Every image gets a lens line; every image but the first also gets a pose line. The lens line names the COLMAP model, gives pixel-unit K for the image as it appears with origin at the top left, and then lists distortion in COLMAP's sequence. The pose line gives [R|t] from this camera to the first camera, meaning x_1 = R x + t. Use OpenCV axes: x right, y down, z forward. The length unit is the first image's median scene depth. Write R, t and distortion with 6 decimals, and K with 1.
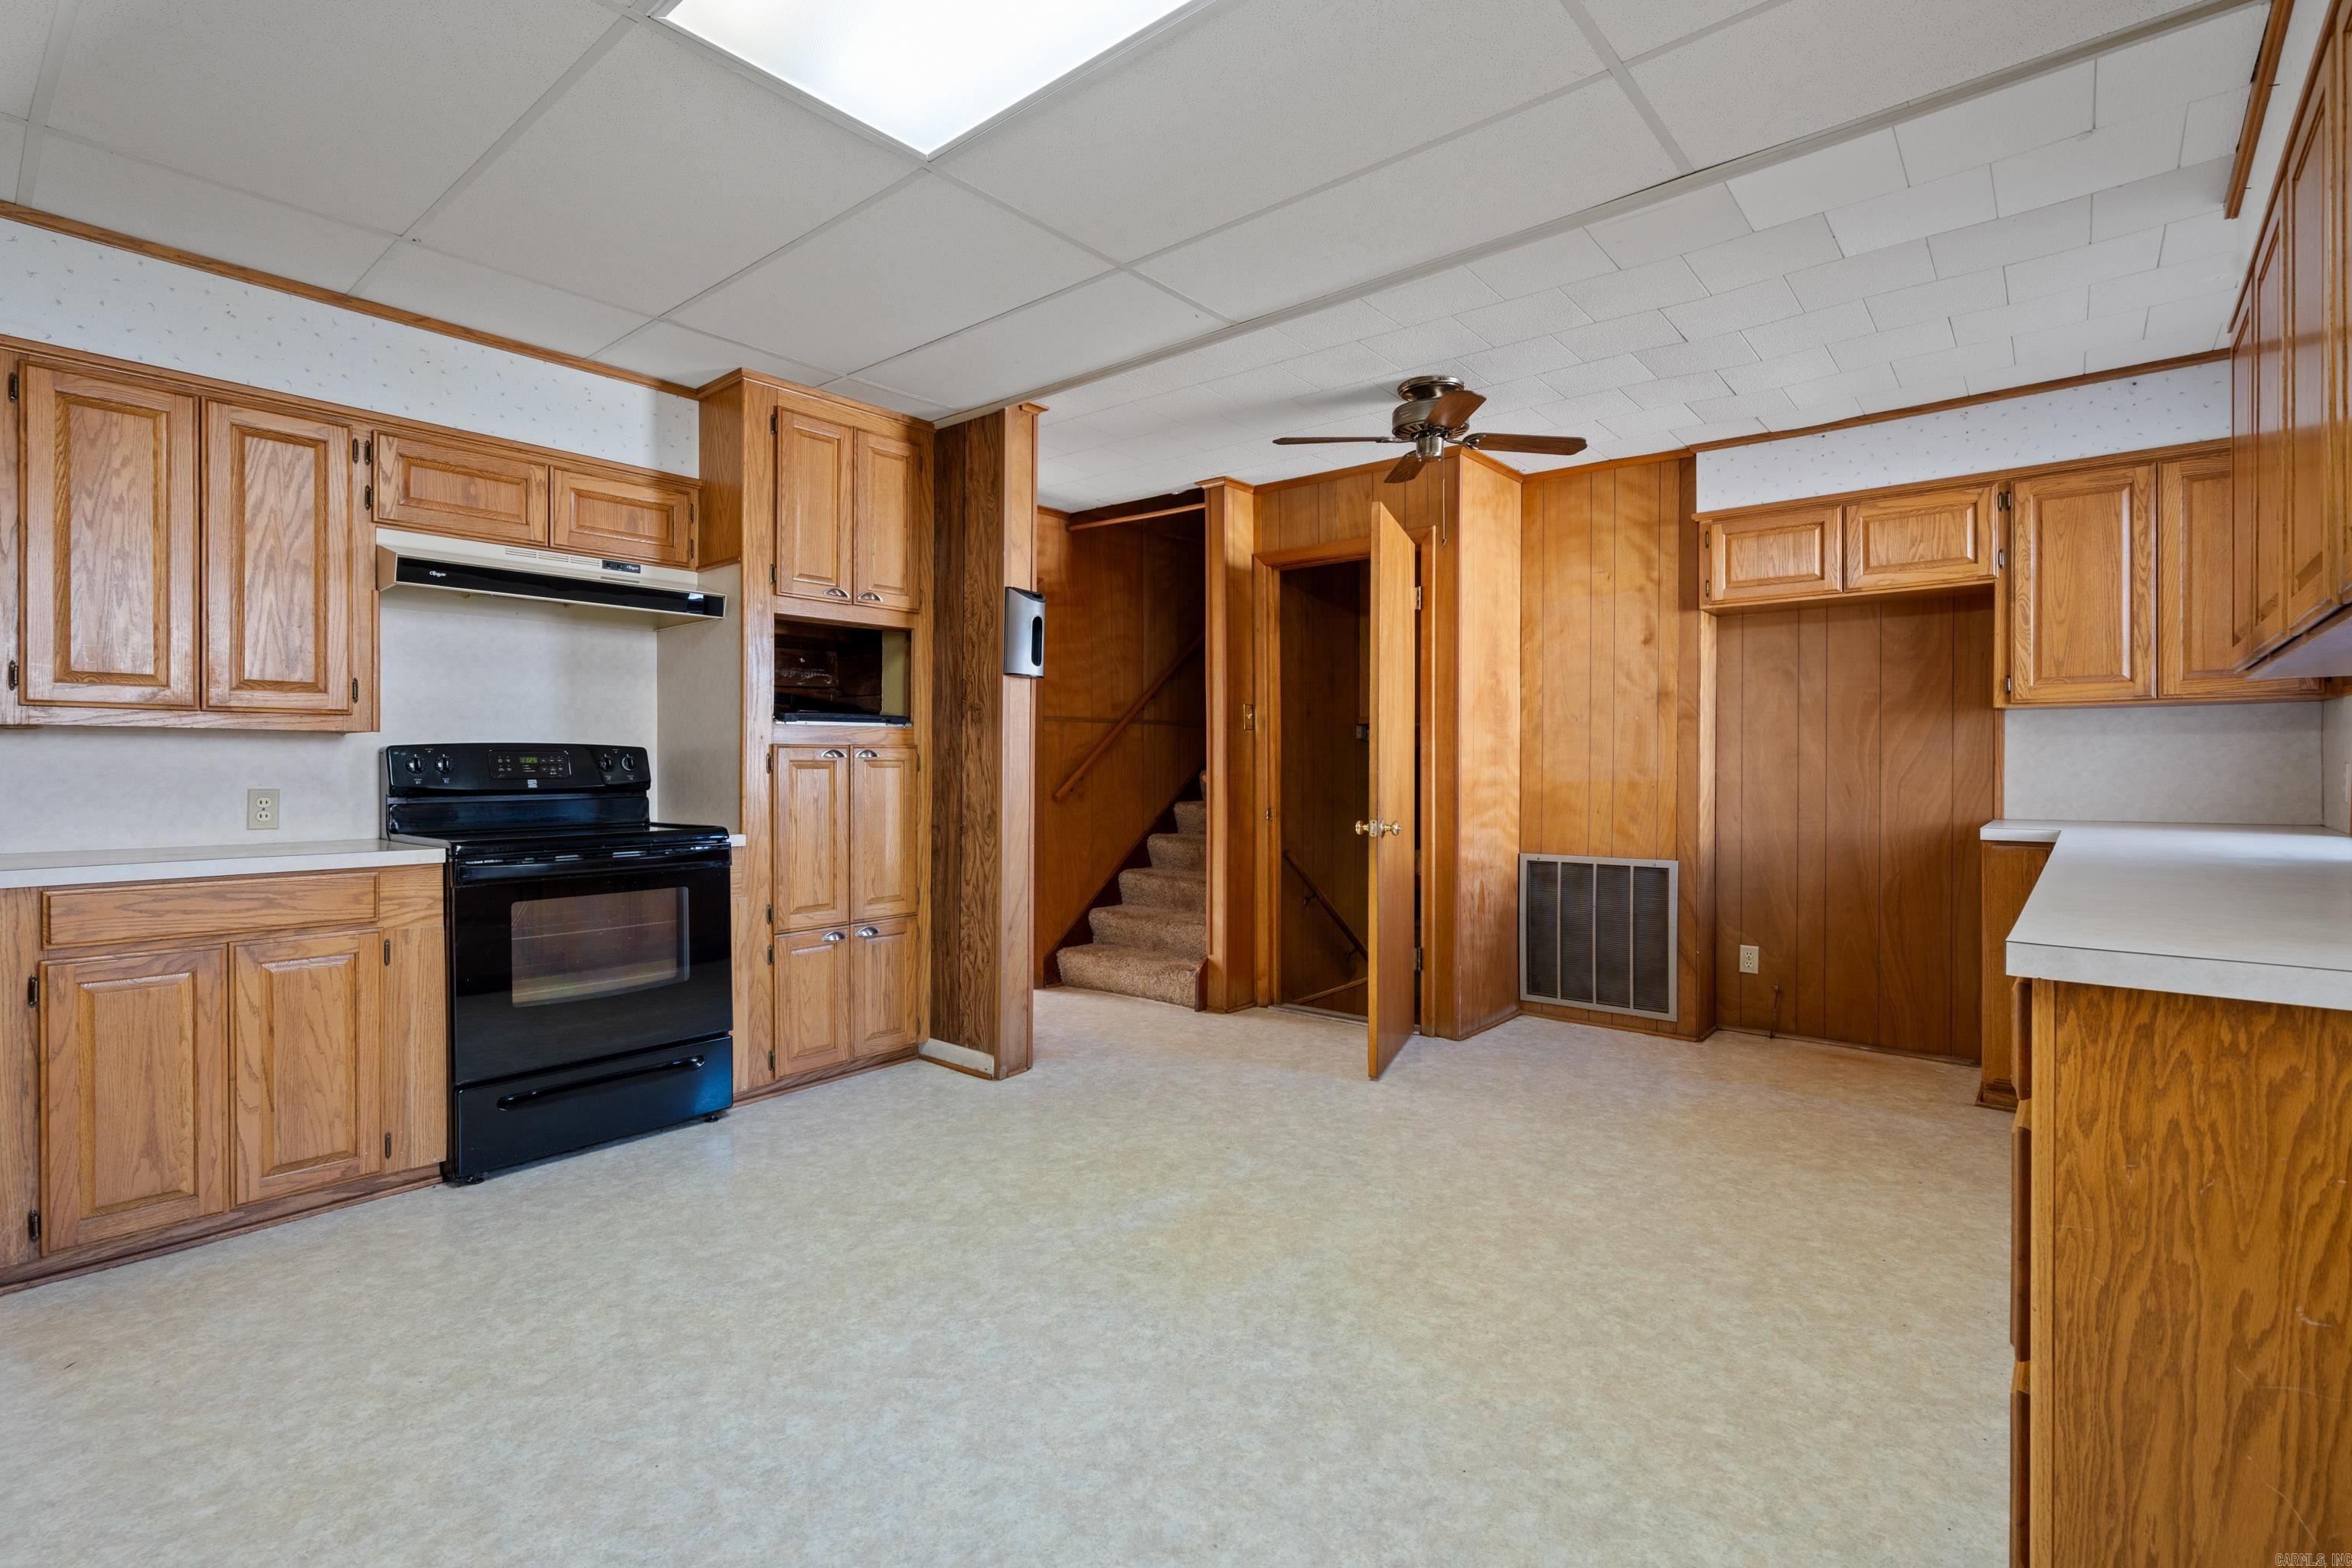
lens RADIAL K [[1067.3, 0, 1162.6], [0, 1067.3, 759.5], [0, 0, 1]] dist [-0.003483, 0.002015]
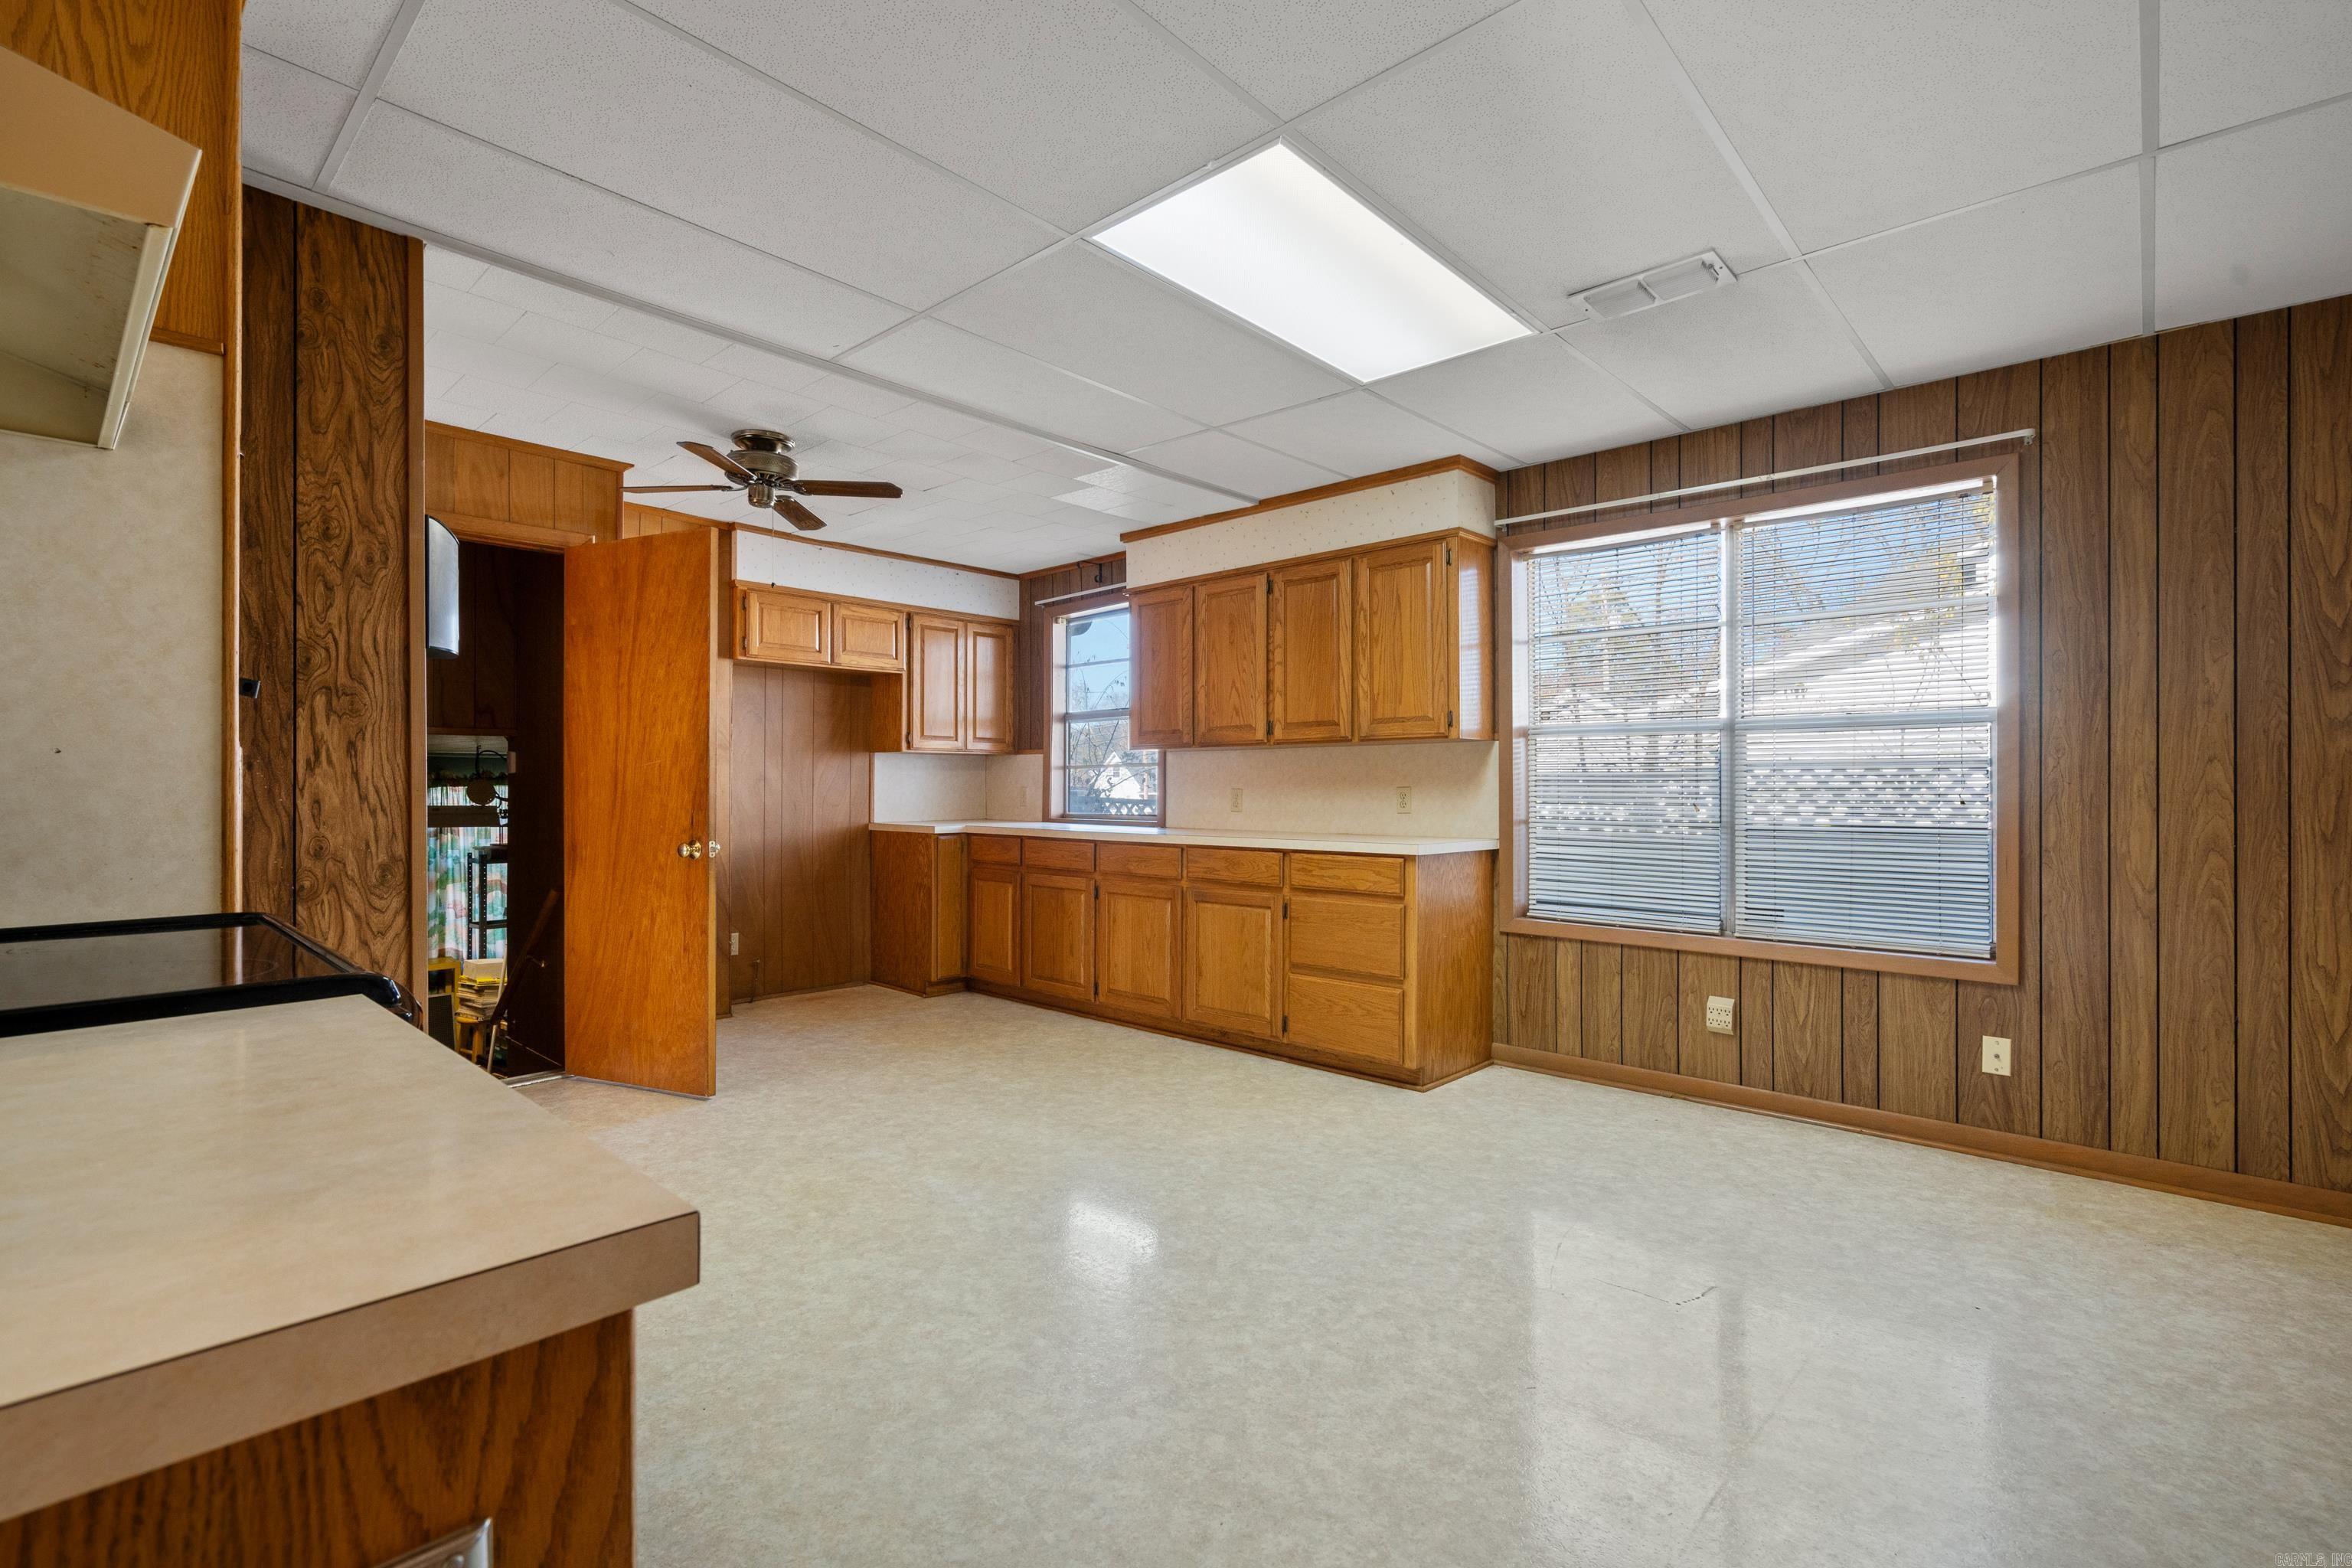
lens RADIAL K [[1067.3, 0, 1170.1], [0, 1067.3, 782.6], [0, 0, 1]] dist [-0.003483, 0.002015]
pose [[0.049706, 0.006649, 0.998742, -0.842743], [-0.009567, 0.999935, -0.006181, 0.003235], [-0.998718, -0.009248, 0.049767, 0.549139]]
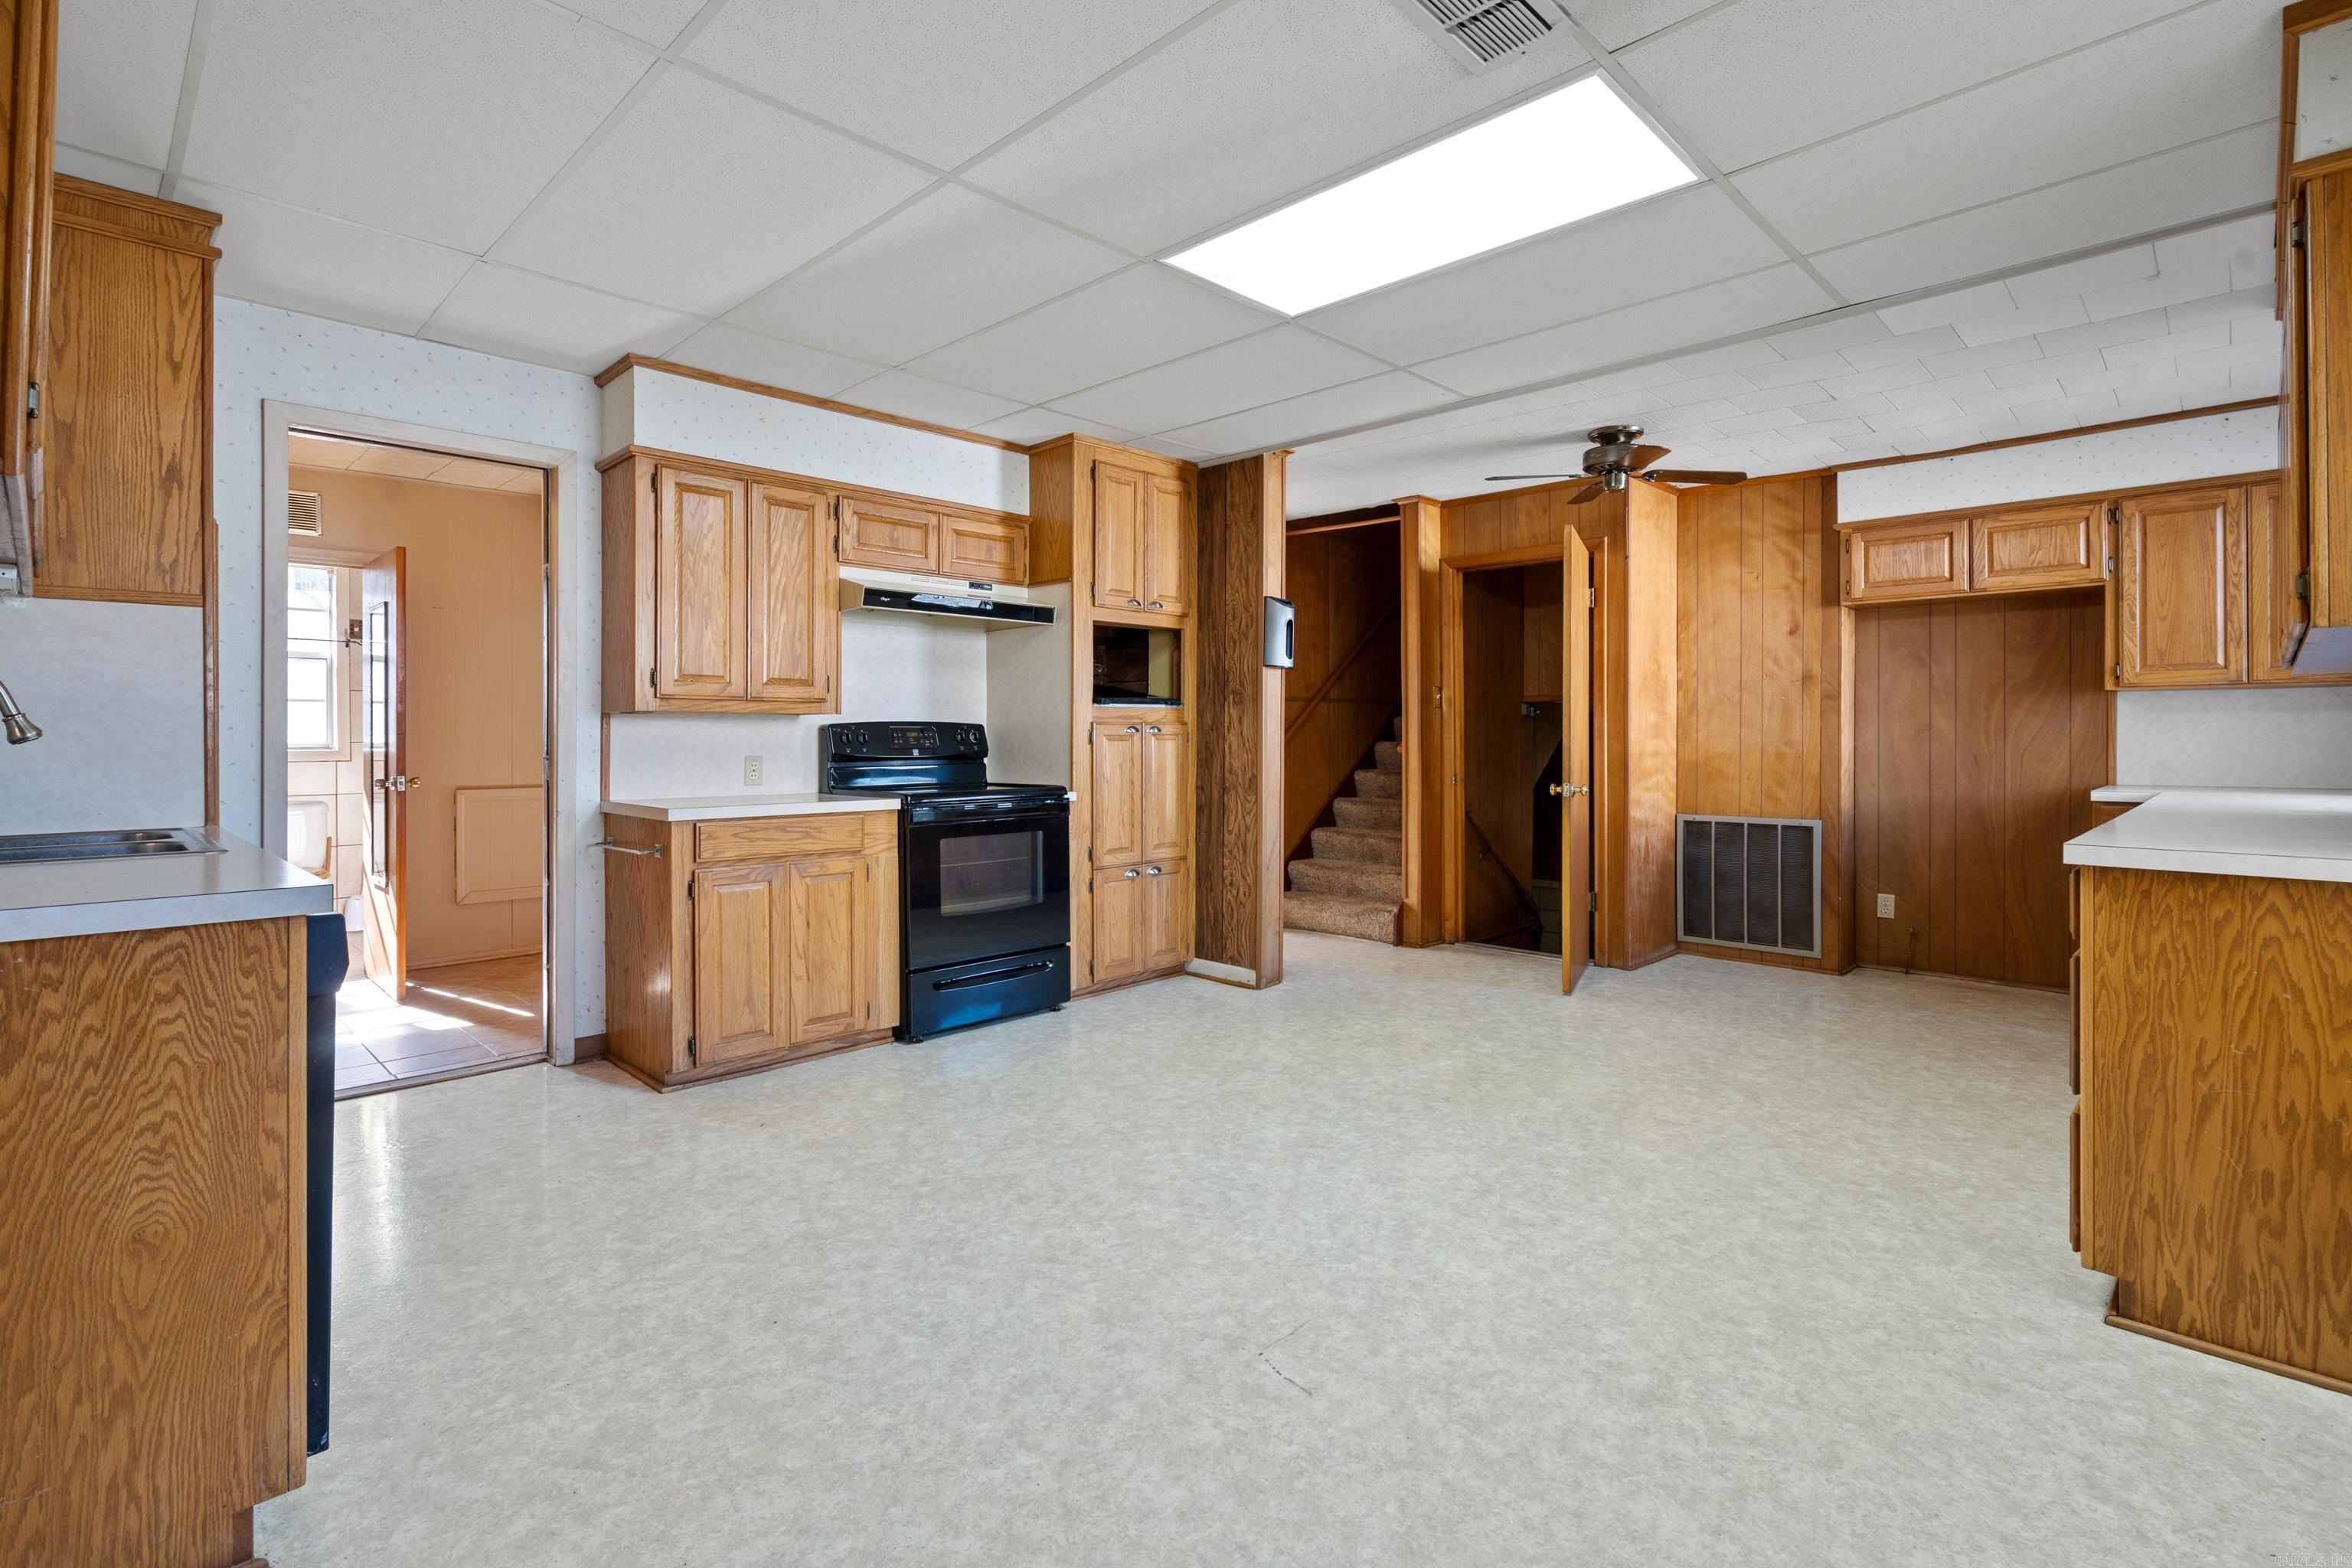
lens RADIAL K [[1067.3, 0, 1163.9], [0, 1067.3, 726.6], [0, 0, 1]] dist [-0.003483, 0.002015]
pose [[0.996567, -0.000609, -0.082787, -0.174612], [0.000299, 0.999993, -0.003754, -0.004280], [0.082789, 0.003717, 0.996560, -0.284138]]
